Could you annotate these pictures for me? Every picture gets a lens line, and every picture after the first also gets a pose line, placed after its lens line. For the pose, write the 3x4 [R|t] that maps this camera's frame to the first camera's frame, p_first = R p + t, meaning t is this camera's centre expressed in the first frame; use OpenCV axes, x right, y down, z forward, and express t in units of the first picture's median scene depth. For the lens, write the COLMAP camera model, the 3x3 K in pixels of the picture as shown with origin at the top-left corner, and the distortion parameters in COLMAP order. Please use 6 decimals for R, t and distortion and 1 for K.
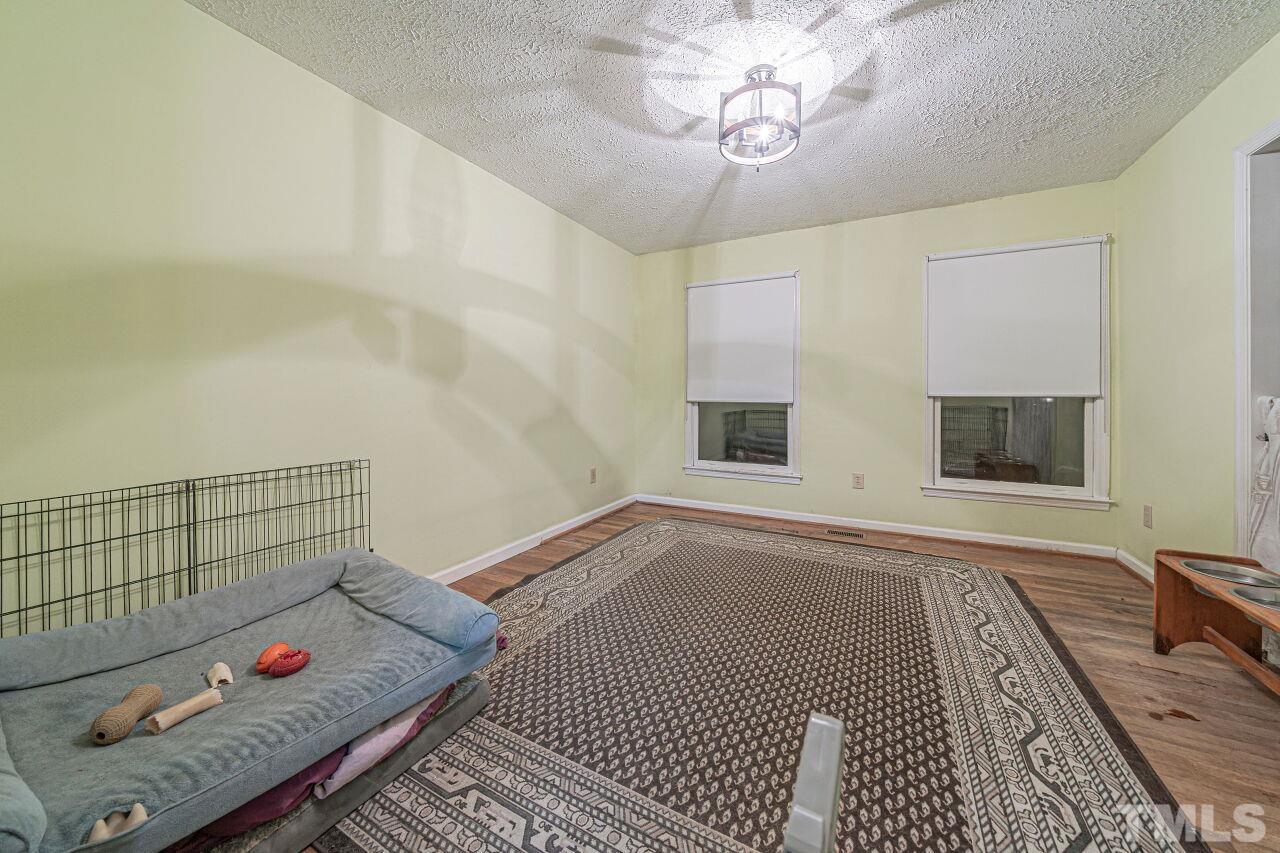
lens RADIAL K [[449.4, 0, 630.7], [0, 449.4, 398.4], [0, 0, 1]] dist [-0.008782, 0.000042]
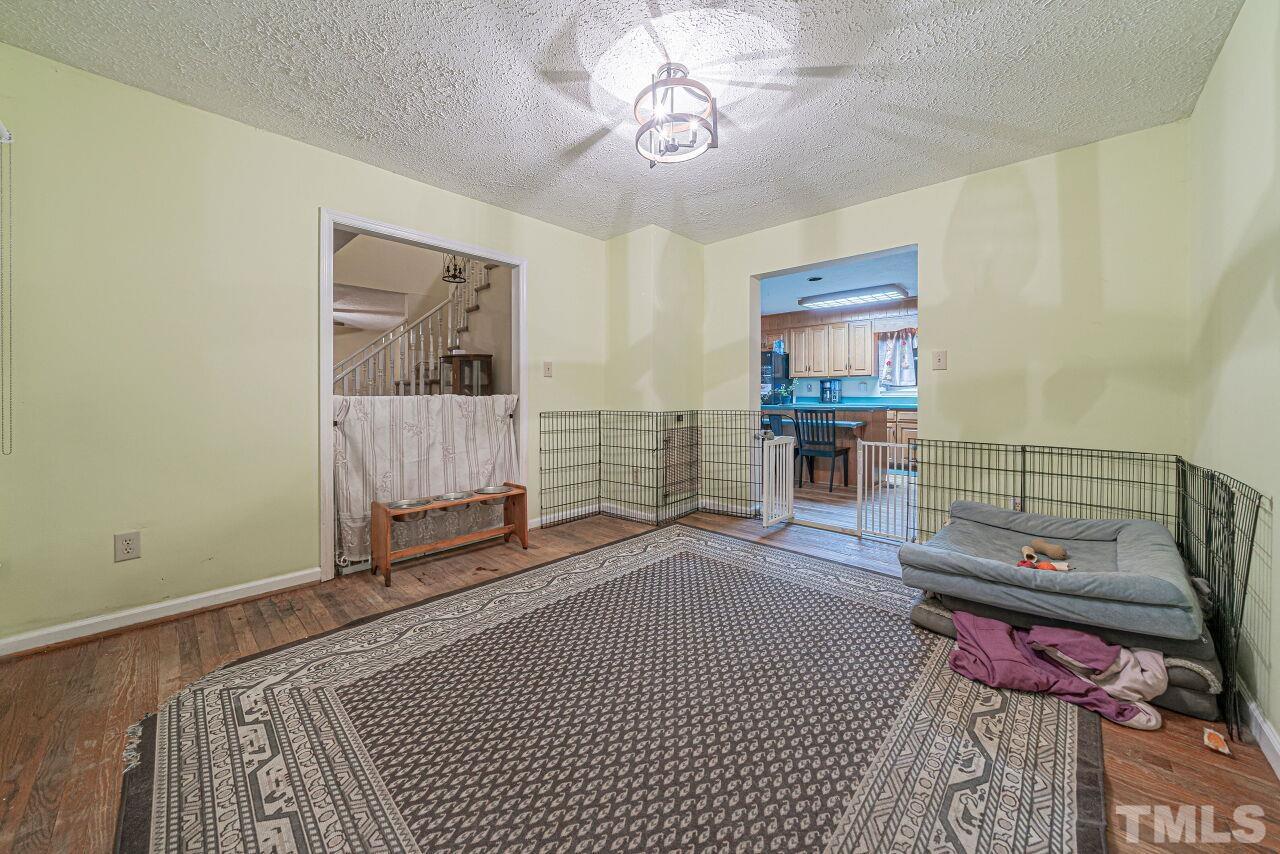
lens RADIAL K [[449.4, 0, 623.7], [0, 449.4, 395.5], [0, 0, 1]] dist [-0.008782, 0.000042]
pose [[-0.960601, -0.004612, 0.277894, 0.125139], [-0.002671, 0.999969, 0.007363, -0.018930], [-0.277919, 0.006331, -0.960584, 2.141595]]
